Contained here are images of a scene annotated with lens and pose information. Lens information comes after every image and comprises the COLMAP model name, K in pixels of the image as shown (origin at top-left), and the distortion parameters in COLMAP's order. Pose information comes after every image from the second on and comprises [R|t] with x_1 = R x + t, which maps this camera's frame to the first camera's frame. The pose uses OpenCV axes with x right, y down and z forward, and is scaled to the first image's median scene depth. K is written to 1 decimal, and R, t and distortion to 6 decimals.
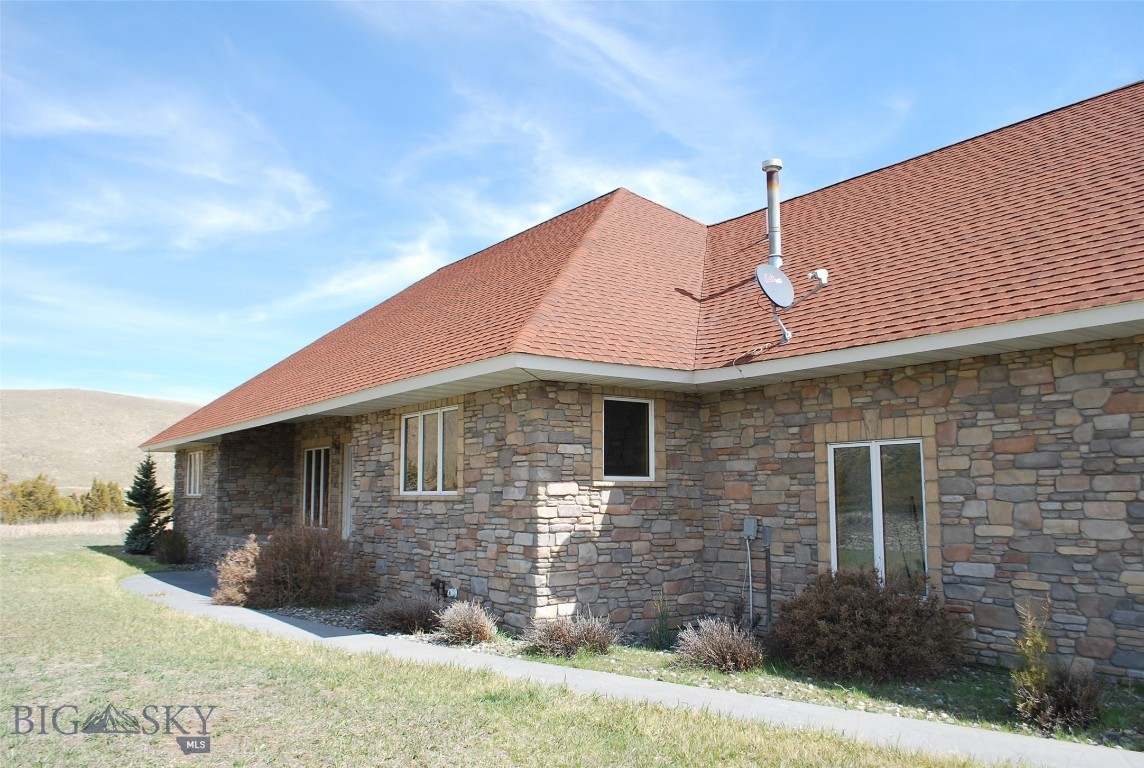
lens RADIAL K [[815.8, 0, 435.2], [0, 815.8, 420.9], [0, 0, 1]] dist [-0.067438, 0.004071]
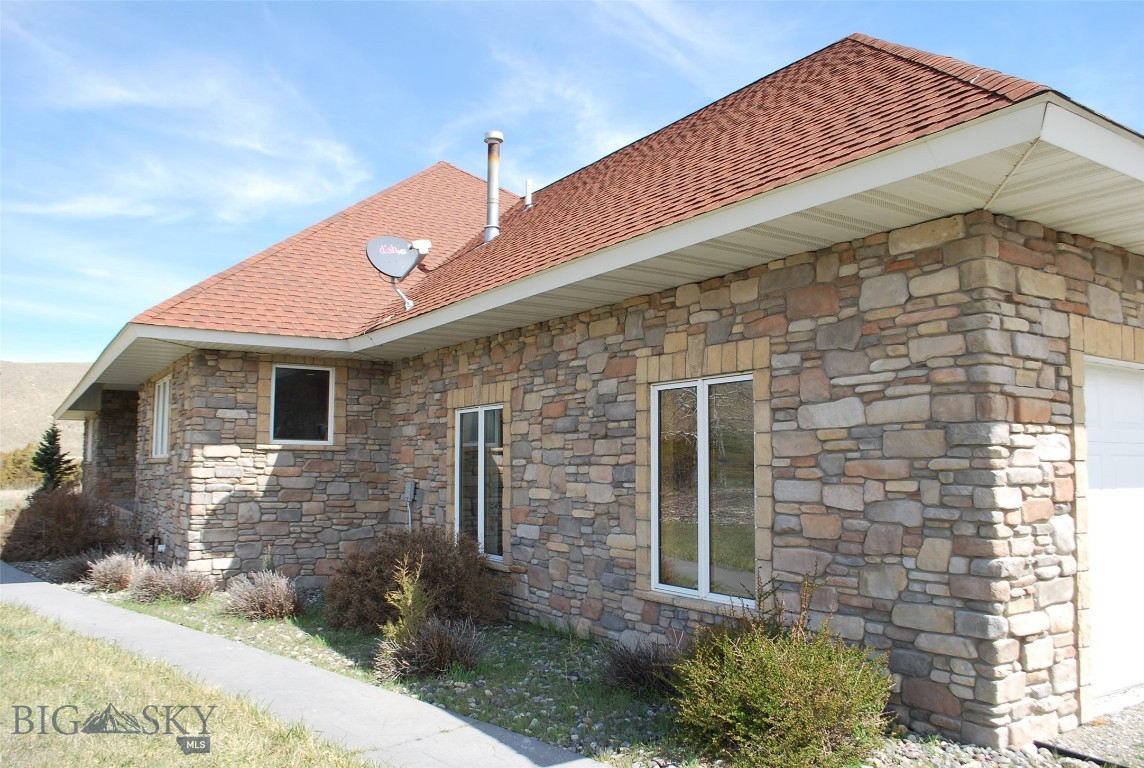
lens RADIAL K [[815.8, 0, 435.2], [0, 815.8, 420.9], [0, 0, 1]] dist [-0.067438, 0.004071]
pose [[0.998835, 0.003077, -0.048153, 0.492346], [-0.001388, 0.999384, 0.035061, 0.006377], [0.048232, -0.034953, 0.998224, -0.045988]]
